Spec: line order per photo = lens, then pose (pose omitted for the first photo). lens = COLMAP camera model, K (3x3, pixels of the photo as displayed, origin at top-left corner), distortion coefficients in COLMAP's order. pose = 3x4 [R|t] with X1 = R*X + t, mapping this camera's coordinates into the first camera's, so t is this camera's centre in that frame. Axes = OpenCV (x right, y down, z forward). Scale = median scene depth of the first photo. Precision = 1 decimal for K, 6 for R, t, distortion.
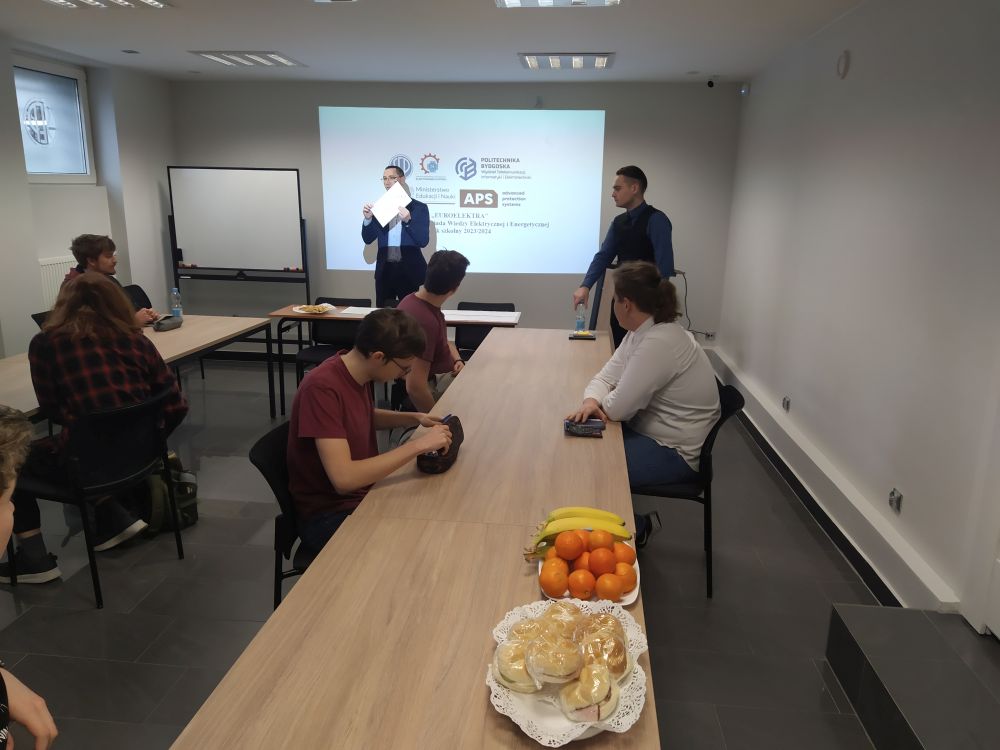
lens RADIAL K [[760.1, 0, 500.3], [0, 760.1, 379.8], [0, 0, 1]] dist [0.113878, -0.156150]
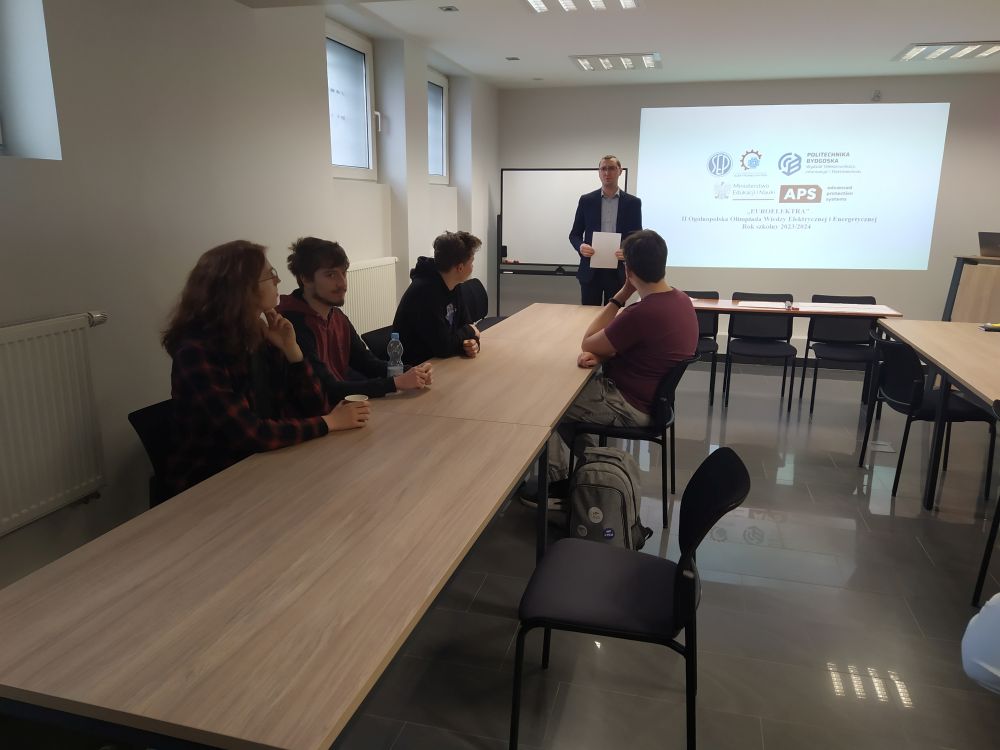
lens RADIAL K [[751.9, 0, 496.0], [0, 751.9, 375.7], [0, 0, 1]] dist [0.114136, -0.160435]
pose [[0.986339, 0.033125, -0.161364, -0.268790], [-0.036281, 0.999203, -0.016652, 0.030891], [0.160684, 0.022279, 0.986754, -0.035763]]
